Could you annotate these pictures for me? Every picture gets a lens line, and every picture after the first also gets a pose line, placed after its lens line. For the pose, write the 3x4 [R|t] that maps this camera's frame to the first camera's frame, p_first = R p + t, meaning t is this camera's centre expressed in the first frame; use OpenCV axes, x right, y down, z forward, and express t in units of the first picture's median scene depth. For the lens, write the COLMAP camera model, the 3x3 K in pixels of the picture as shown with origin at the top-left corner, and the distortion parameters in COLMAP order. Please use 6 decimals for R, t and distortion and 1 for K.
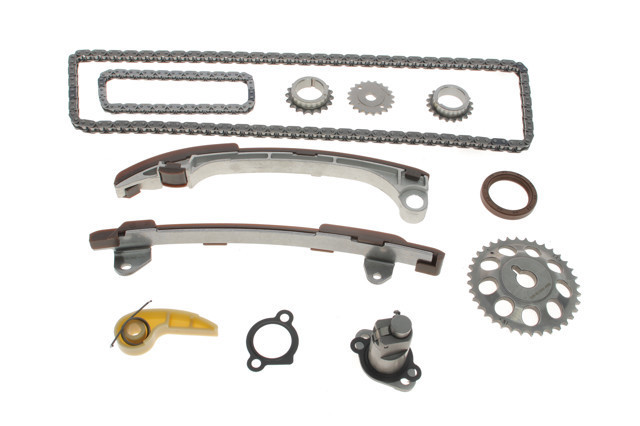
lens RADIAL K [[718.8, 0, 320.0], [0, 718.8, 213.0], [0, 0, 1]] dist [-0.008708, -0.002407]
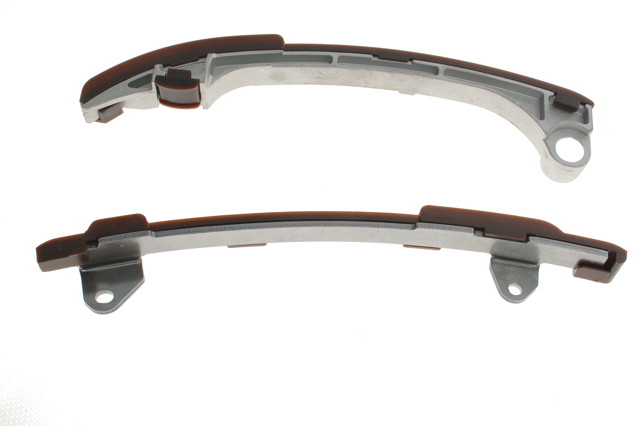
lens RADIAL K [[959.4, 0, 320.0], [0, 959.4, 213.0], [0, 0, 1]] dist [0.019156, -0.006174]
pose [[0.997809, 0.060564, -0.026633, -0.055573], [-0.056043, 0.987655, 0.146273, -0.071958], [0.035163, -0.144460, 0.988886, 0.185026]]
